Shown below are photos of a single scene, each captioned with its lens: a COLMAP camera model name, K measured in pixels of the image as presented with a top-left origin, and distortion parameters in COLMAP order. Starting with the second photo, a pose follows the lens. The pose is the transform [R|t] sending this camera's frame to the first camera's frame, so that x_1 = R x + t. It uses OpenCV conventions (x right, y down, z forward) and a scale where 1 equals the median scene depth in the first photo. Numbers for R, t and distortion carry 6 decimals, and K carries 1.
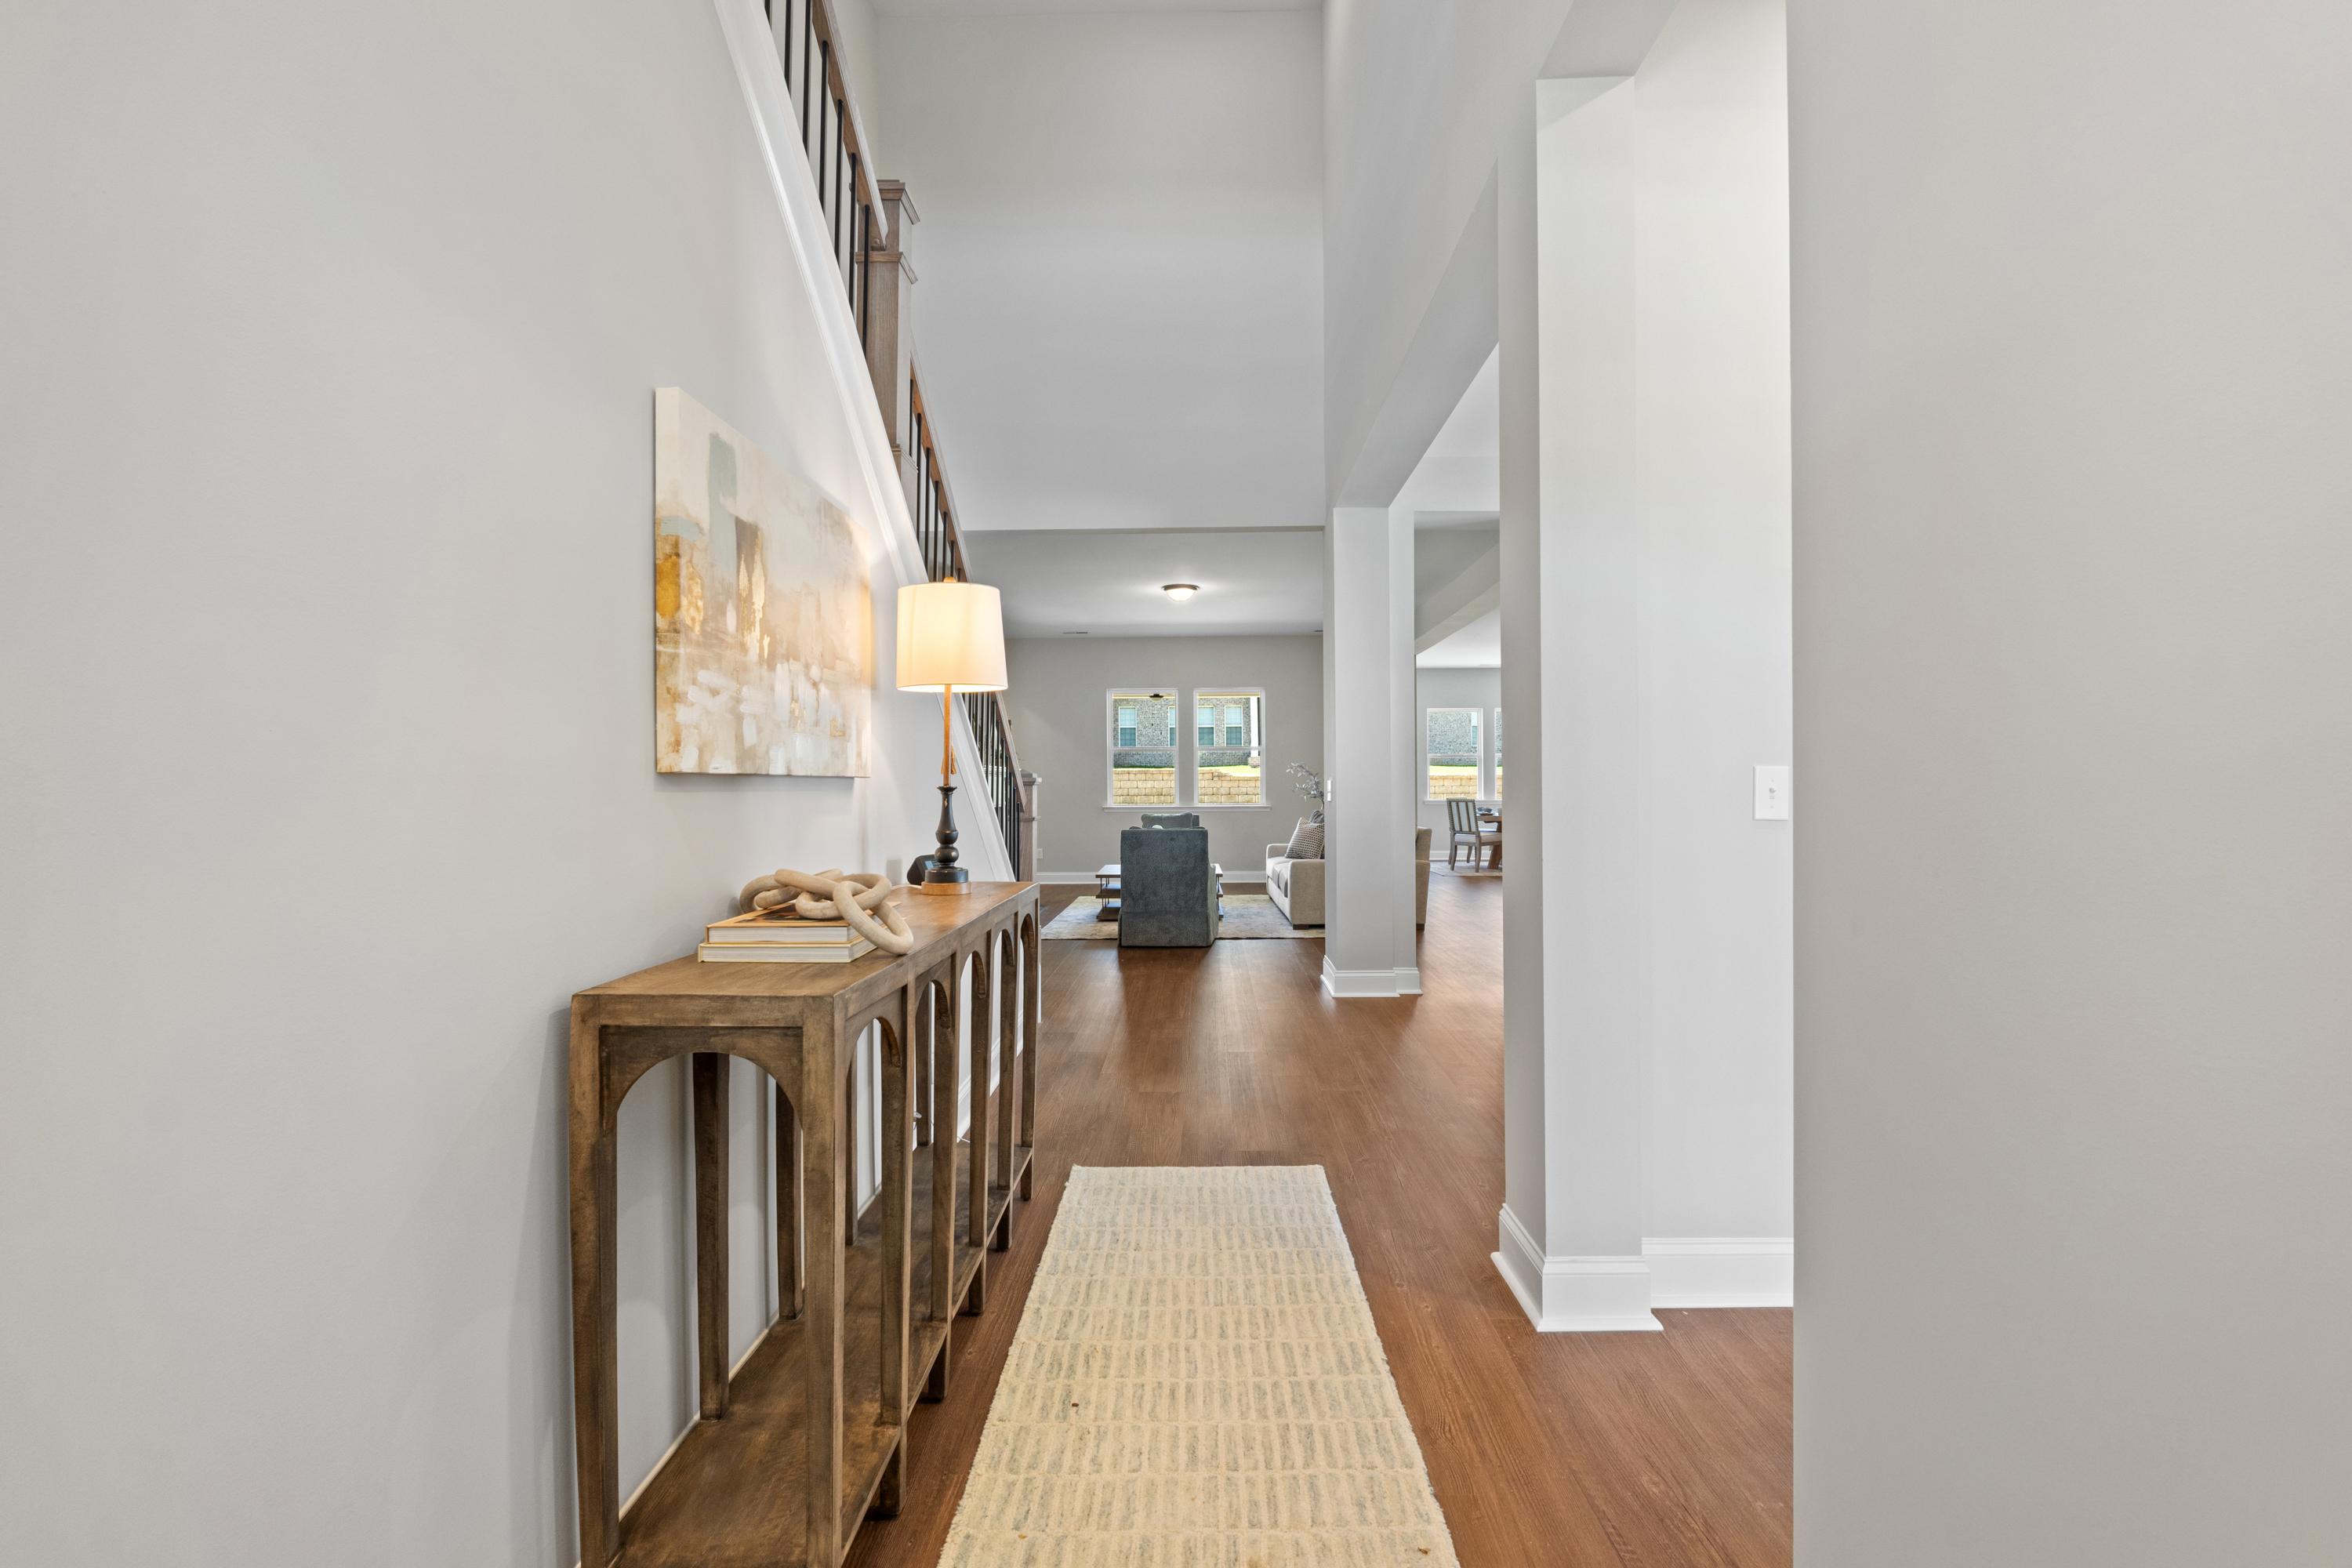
lens RADIAL K [[999.2, 0, 1183.2], [0, 999.2, 778.9], [0, 0, 1]] dist [-0.001156, -0.000015]
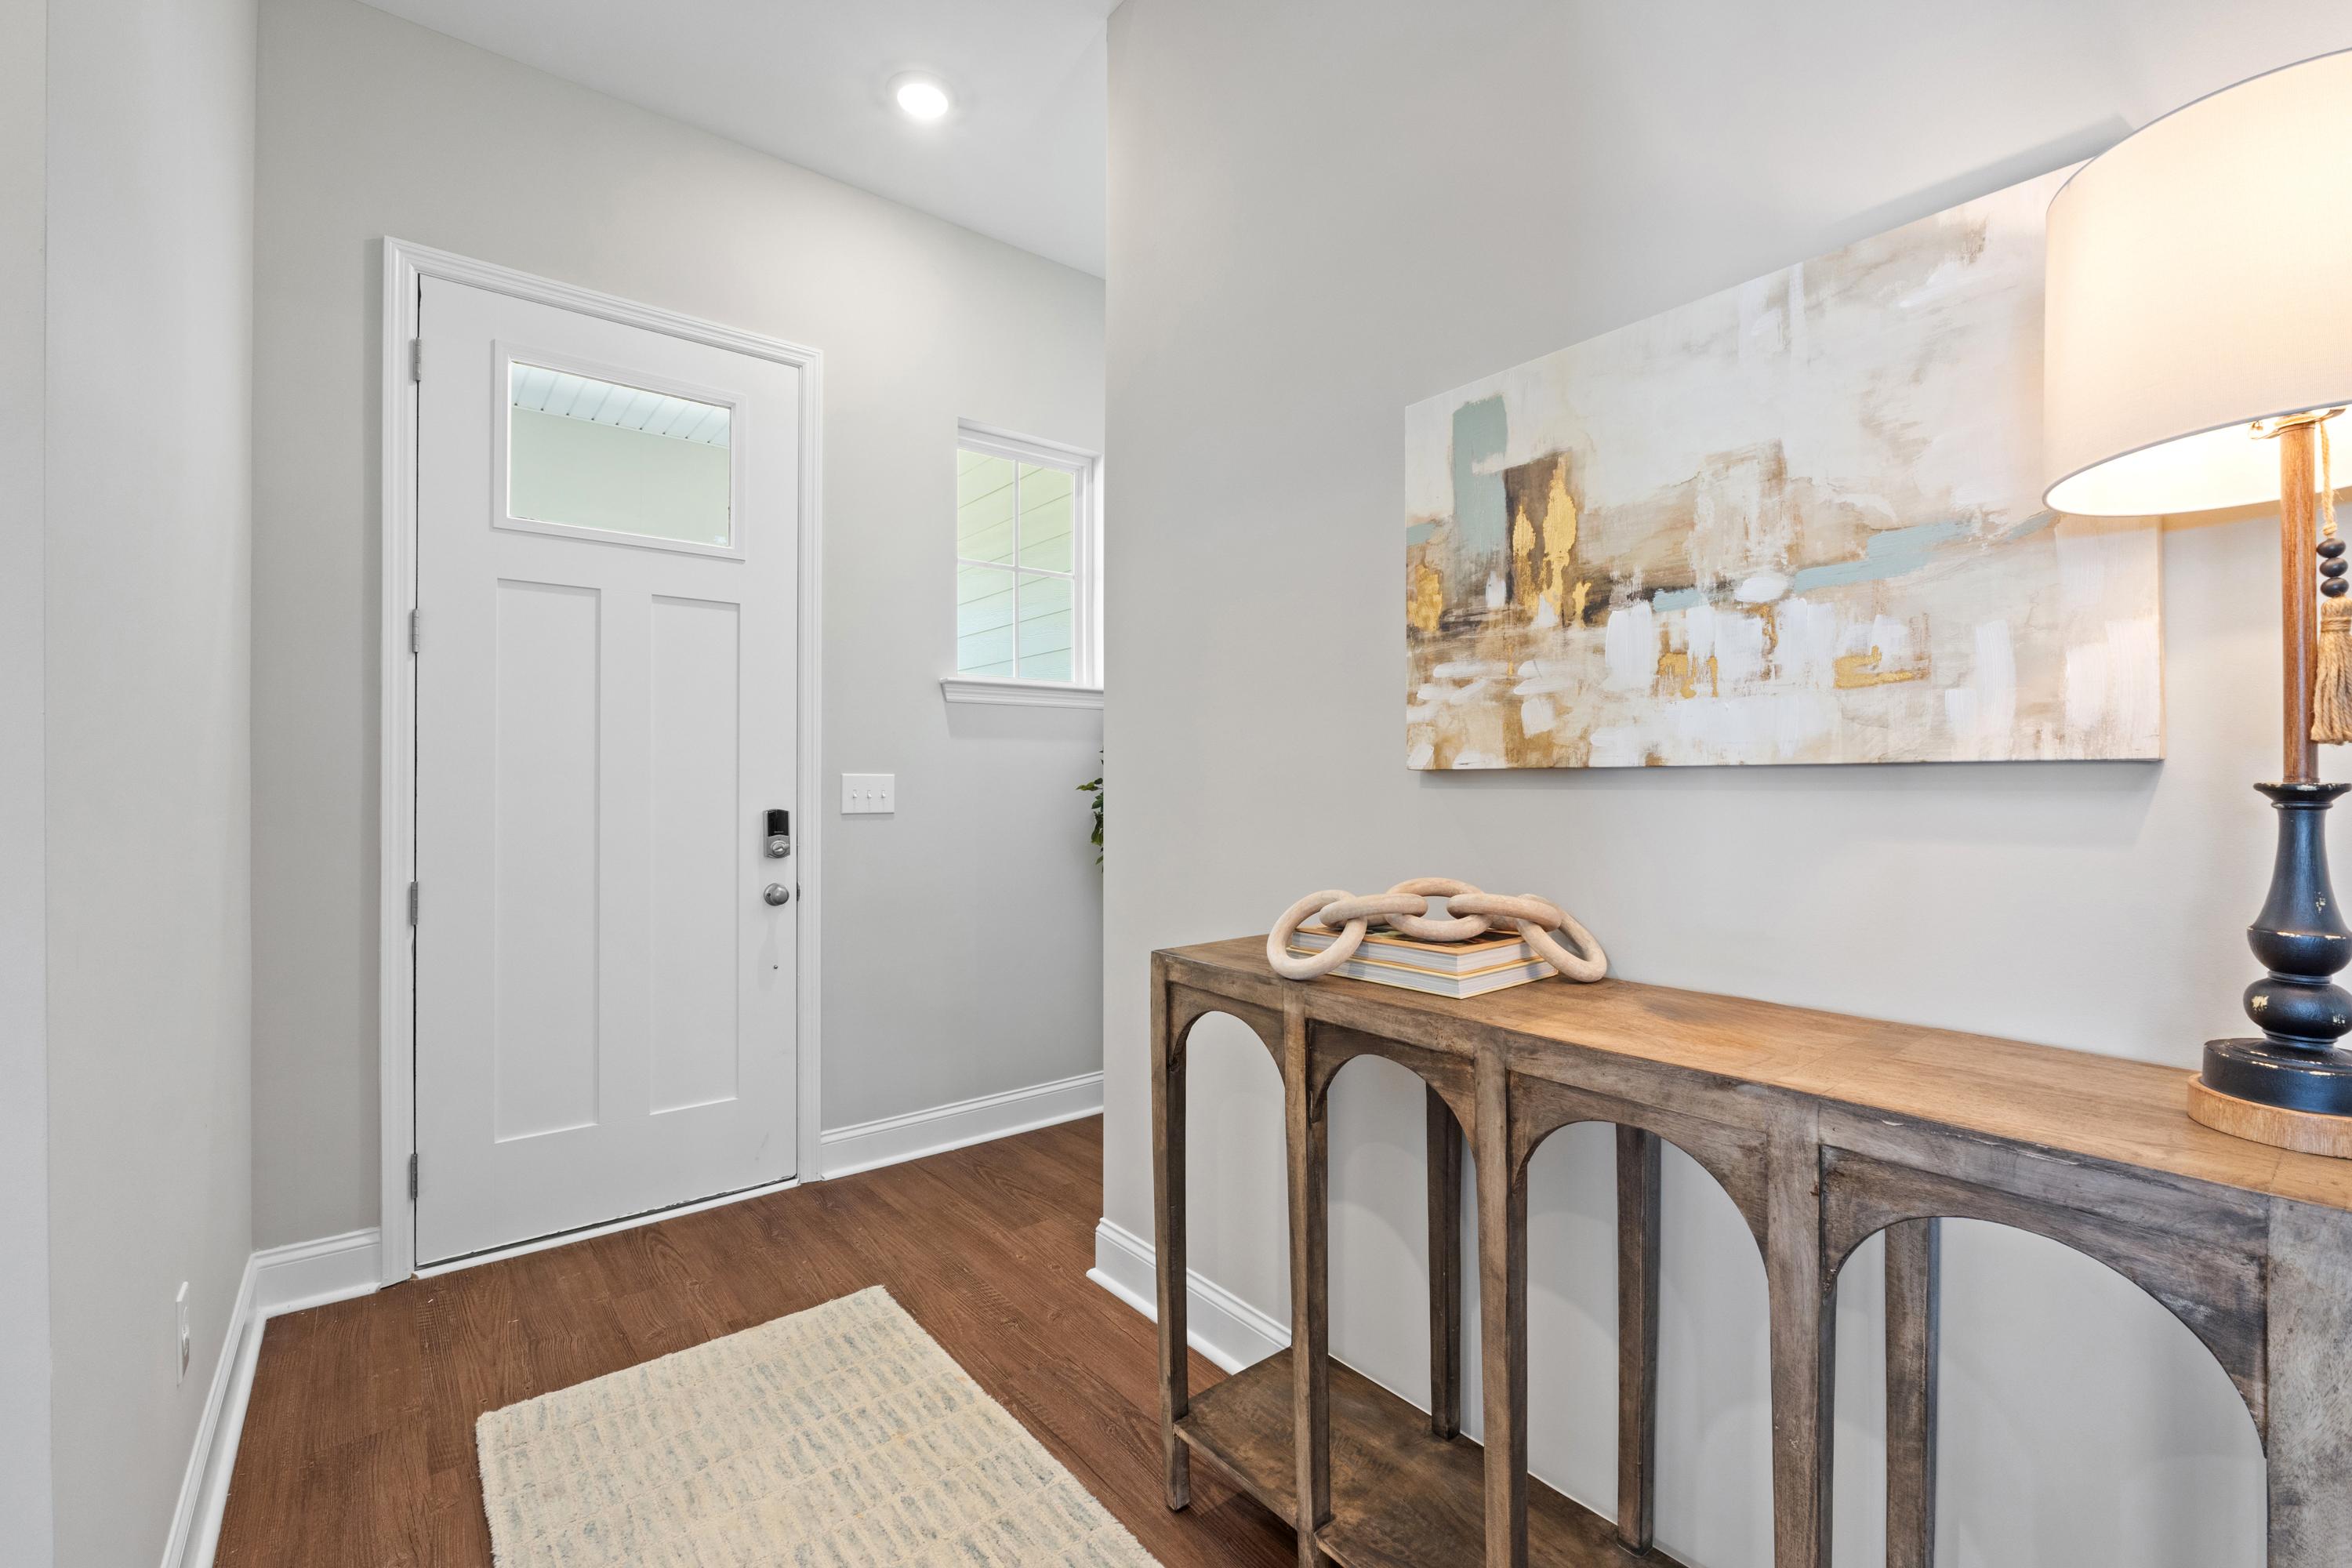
lens RADIAL K [[999.2, 0, 1183.2], [0, 999.2, 778.9], [0, 0, 1]] dist [-0.001156, -0.000015]
pose [[-0.771542, 0.000479, -0.636178, 0.217112], [0.006442, 0.999954, -0.007060, 0.005788], [0.636146, -0.009546, -0.771510, 1.012260]]
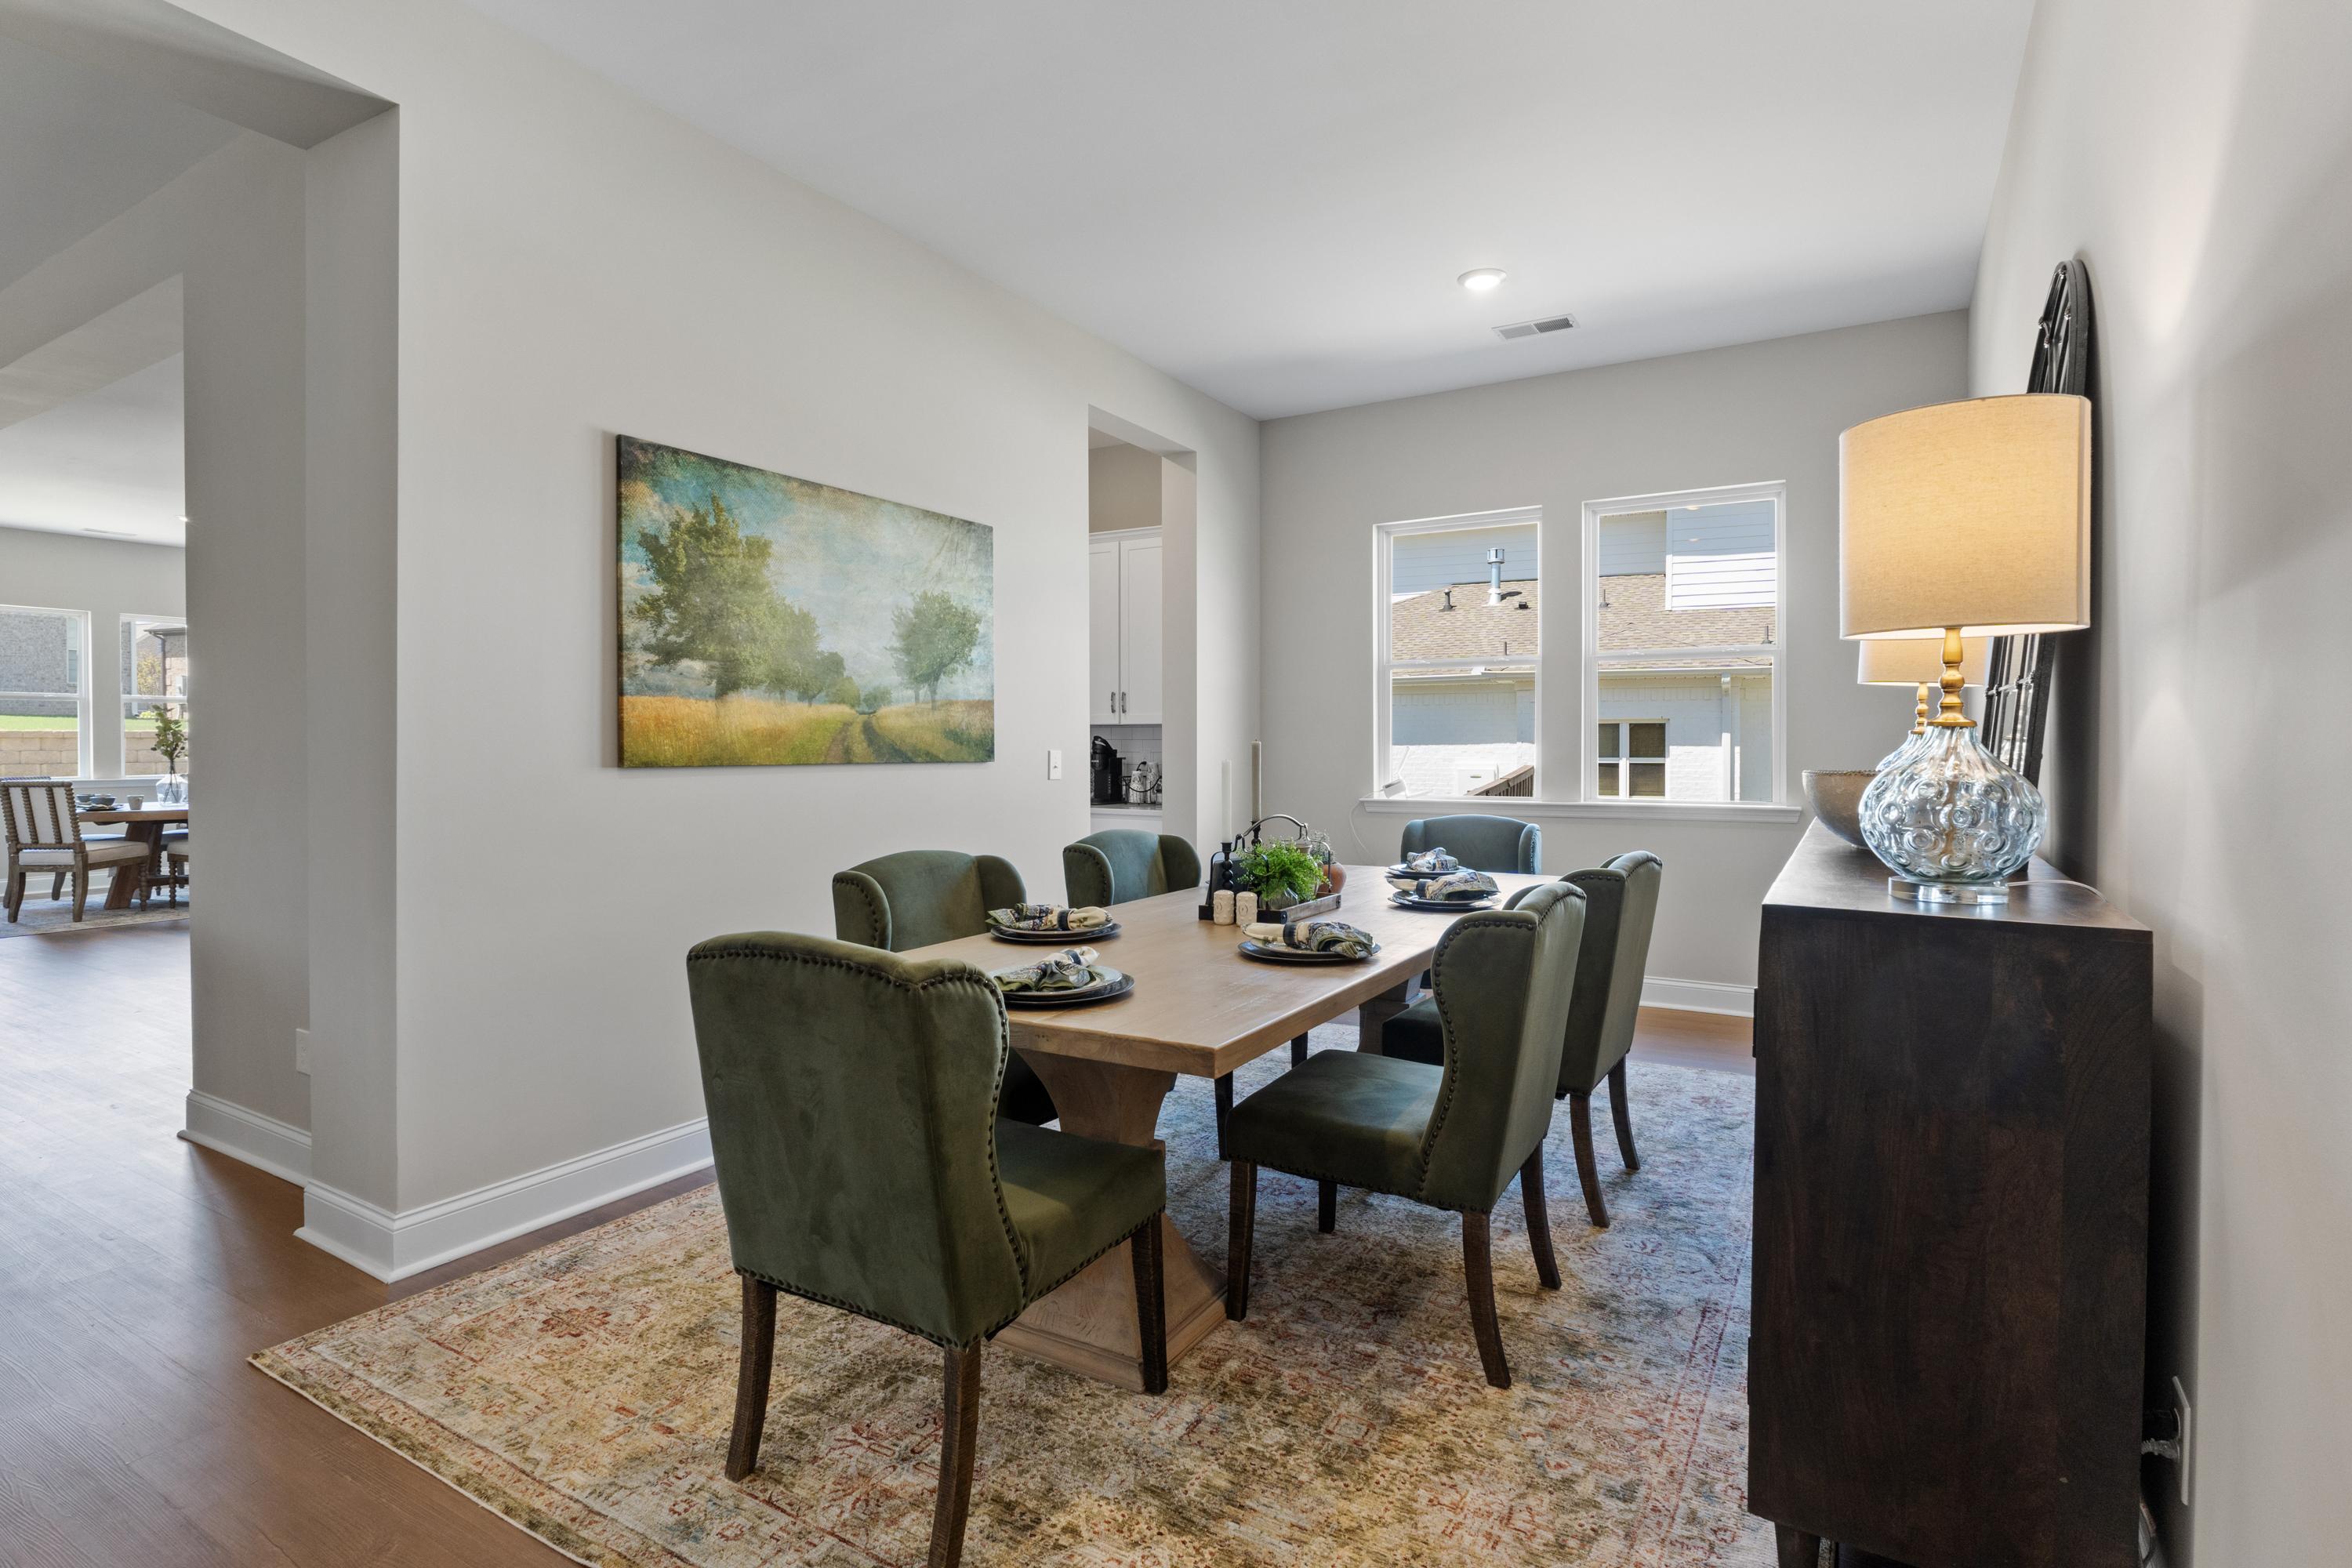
lens RADIAL K [[1148.0, 0, 1168.3], [0, 1148.0, 774.4], [0, 0, 1]] dist [0.000613, 0.000453]
pose [[0.502249, -0.012263, 0.864636, 0.077165], [-0.012909, 0.999682, 0.021676, -0.004444], [-0.864627, -0.022048, 0.501931, 0.257928]]
